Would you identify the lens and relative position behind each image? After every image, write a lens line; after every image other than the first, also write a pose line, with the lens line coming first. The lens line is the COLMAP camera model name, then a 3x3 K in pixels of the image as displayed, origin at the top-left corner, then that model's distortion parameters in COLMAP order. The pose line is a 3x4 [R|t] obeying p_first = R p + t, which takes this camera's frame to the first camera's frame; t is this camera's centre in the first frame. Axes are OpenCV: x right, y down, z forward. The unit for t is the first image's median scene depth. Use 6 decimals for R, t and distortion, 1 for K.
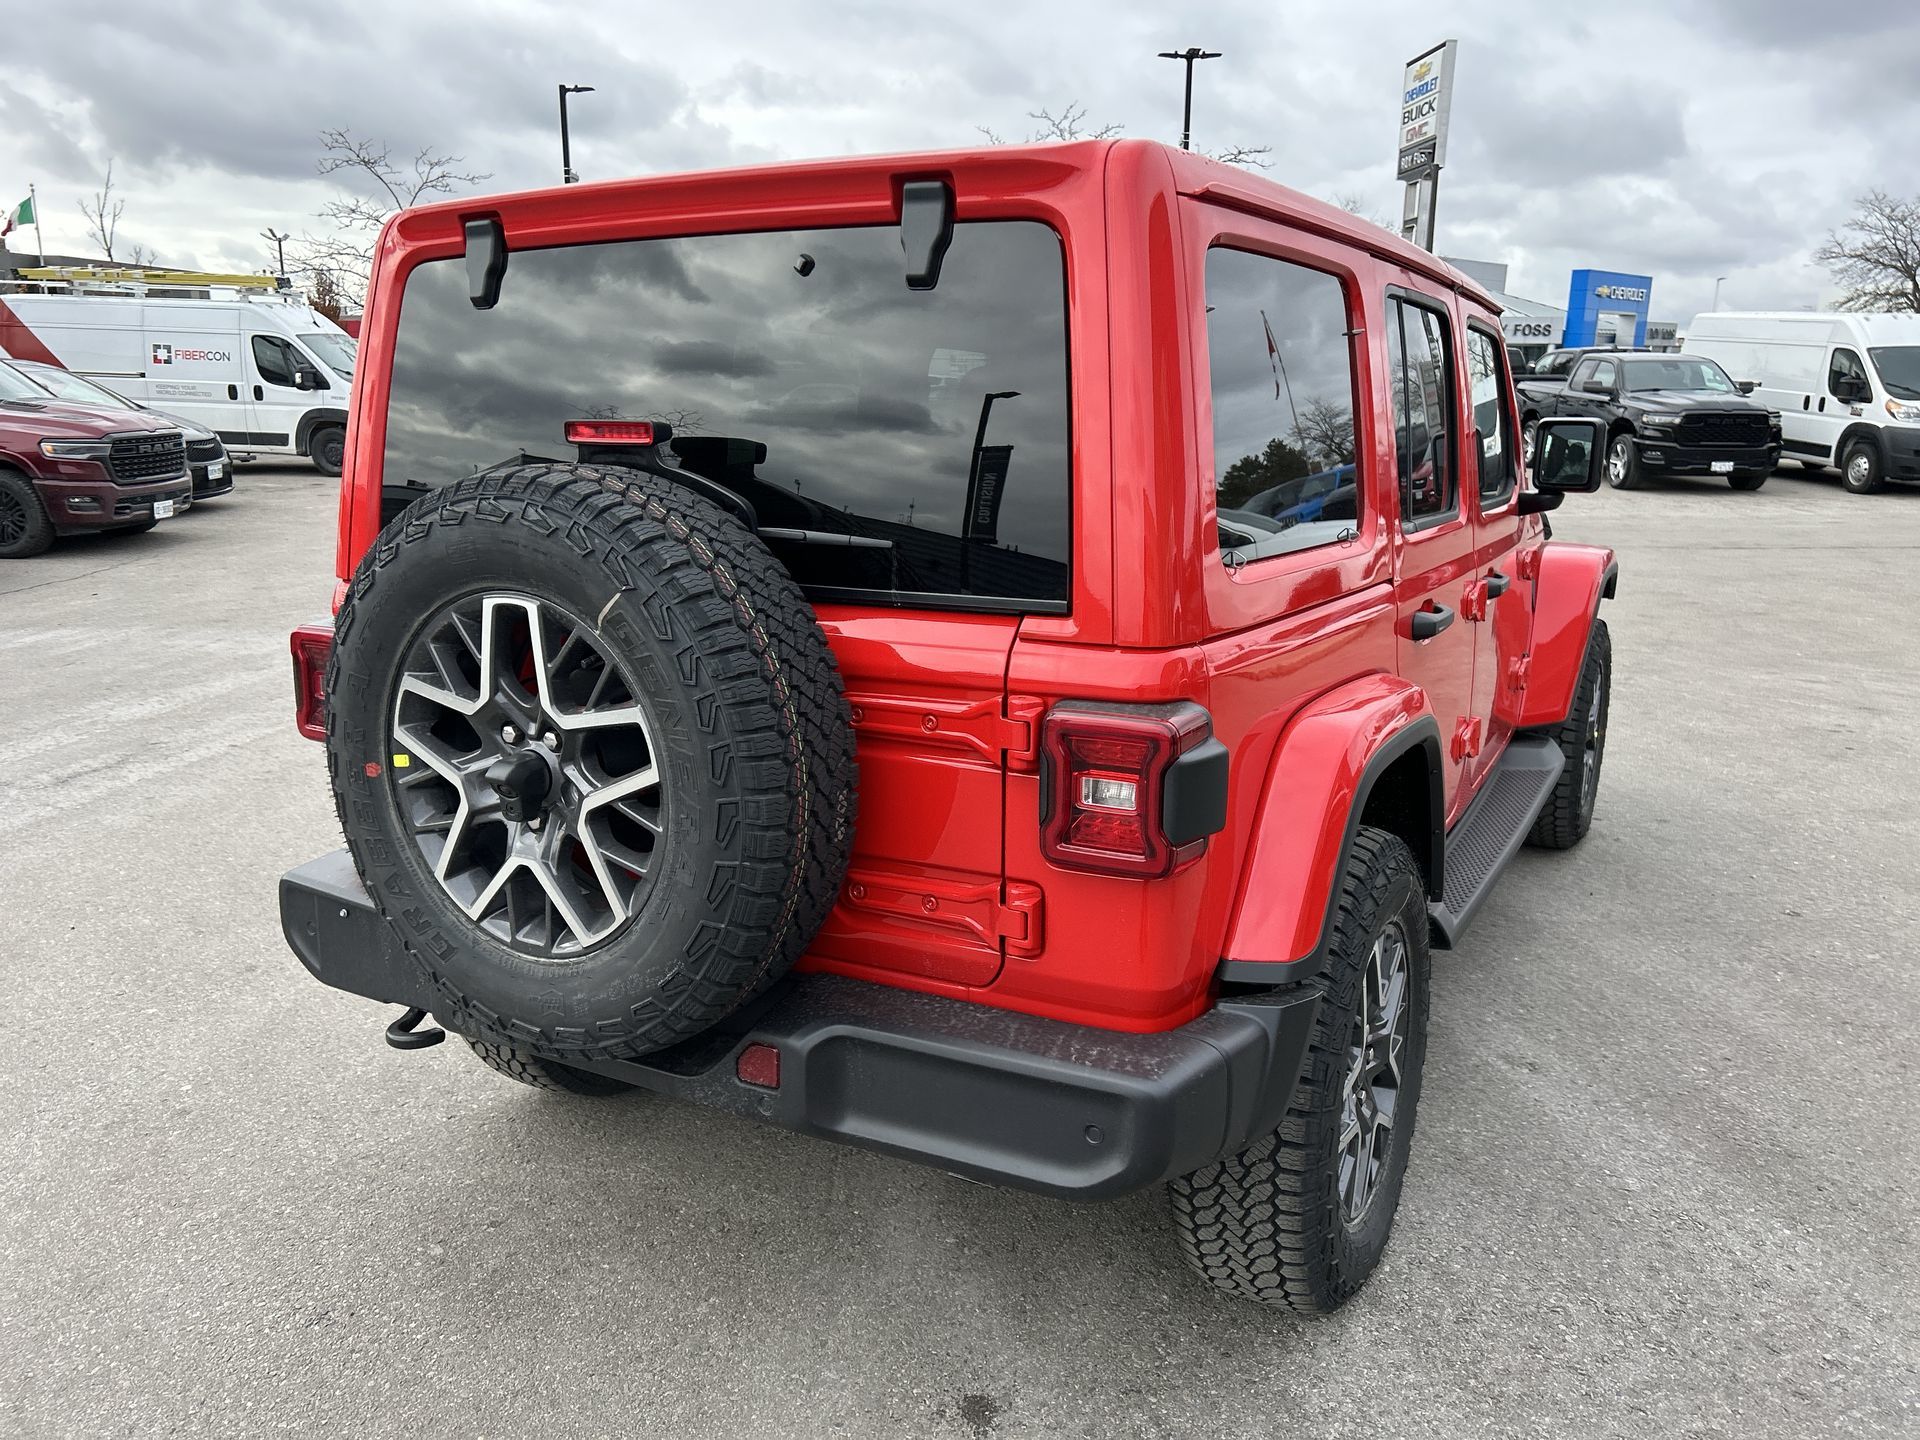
lens RADIAL K [[1442.3, 0, 945.0], [0, 1442.3, 720.1], [0, 0, 1]] dist [0.064462, -0.068418]
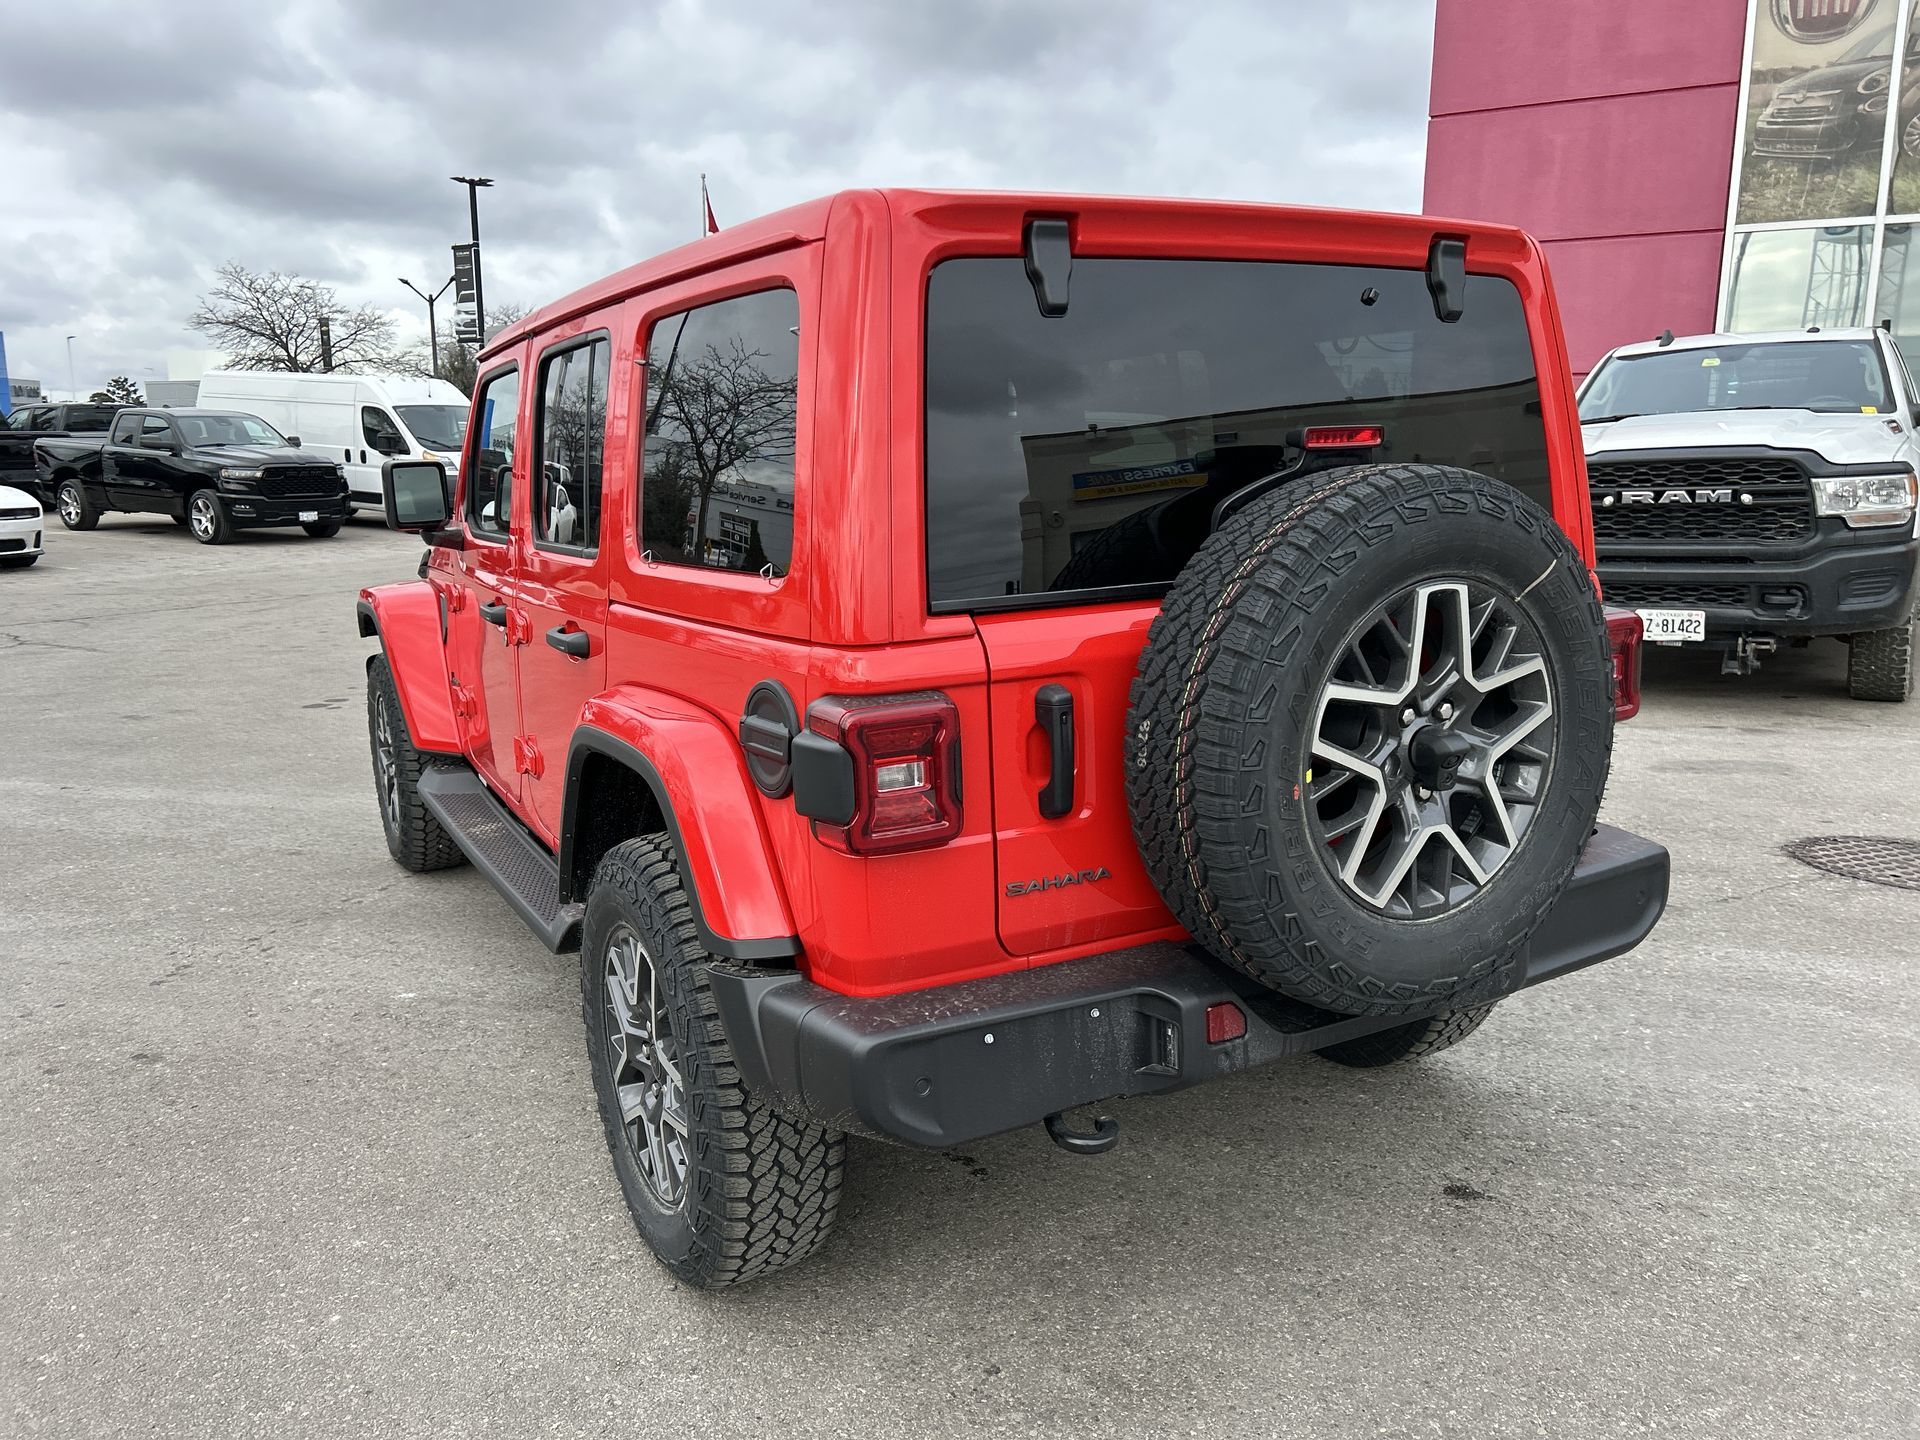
lens RADIAL K [[1442.3, 0, 944.4], [0, 1442.3, 710.0], [0, 0, 1]] dist [0.064462, -0.068418]
pose [[0.519392, -0.167950, 0.837869, -1.040491], [0.206332, 0.976133, 0.067760, -0.104373], [-0.829252, 0.137685, 0.541649, 0.534170]]
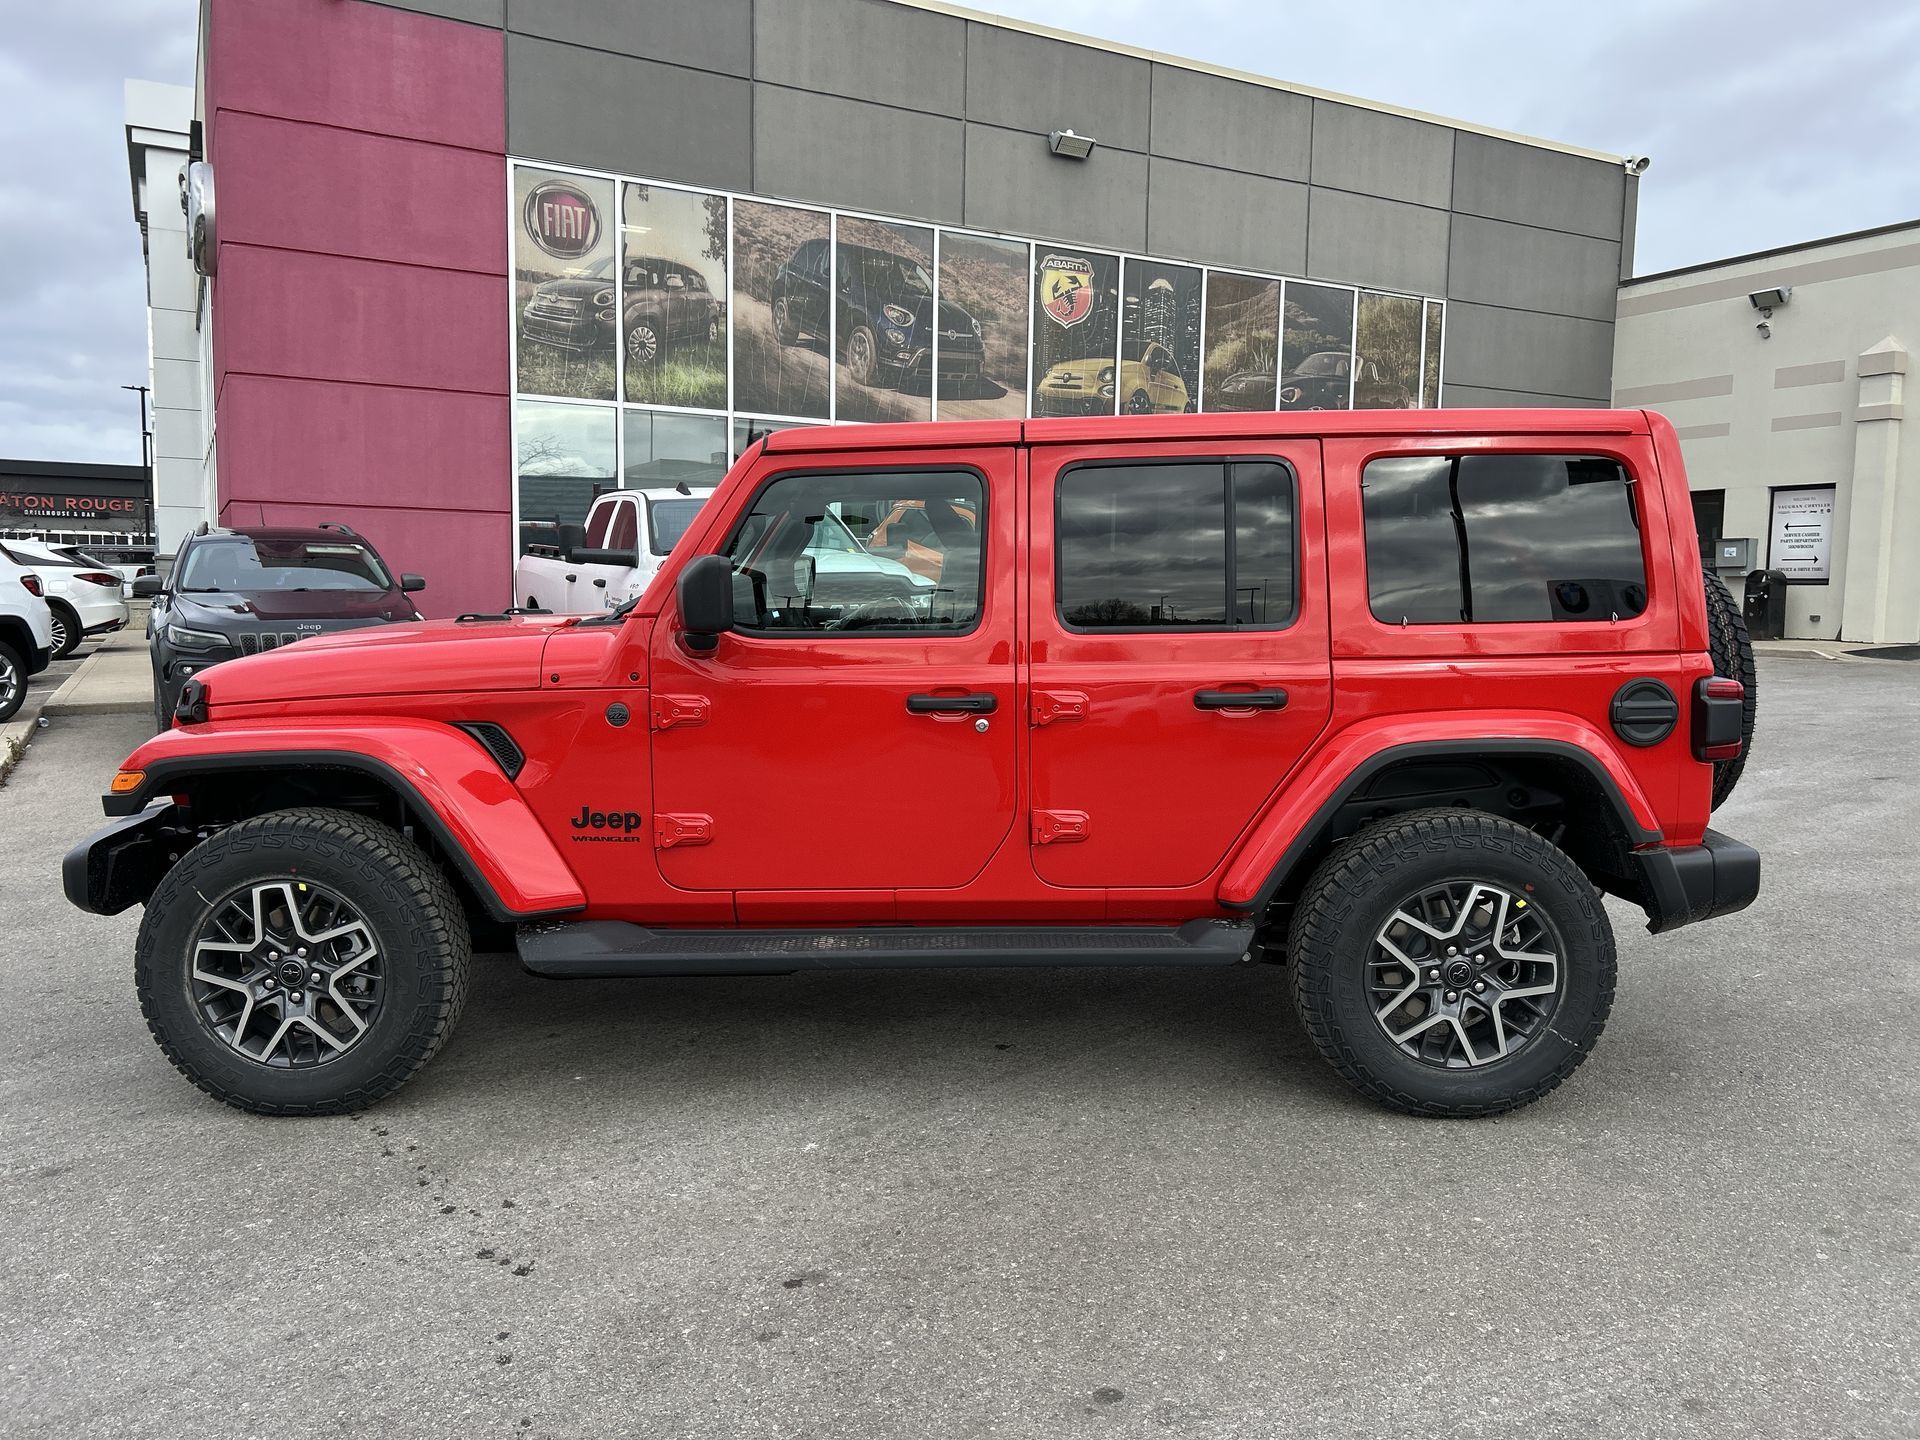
lens RADIAL K [[1442.3, 0, 958.4], [0, 1442.3, 709.1], [0, 0, 1]] dist [0.064462, -0.068418]
pose [[-0.494549, -0.090858, 0.864388, -1.316526], [0.186768, 0.960179, 0.207783, -0.485283], [-0.848846, 0.264199, -0.457887, 2.316142]]
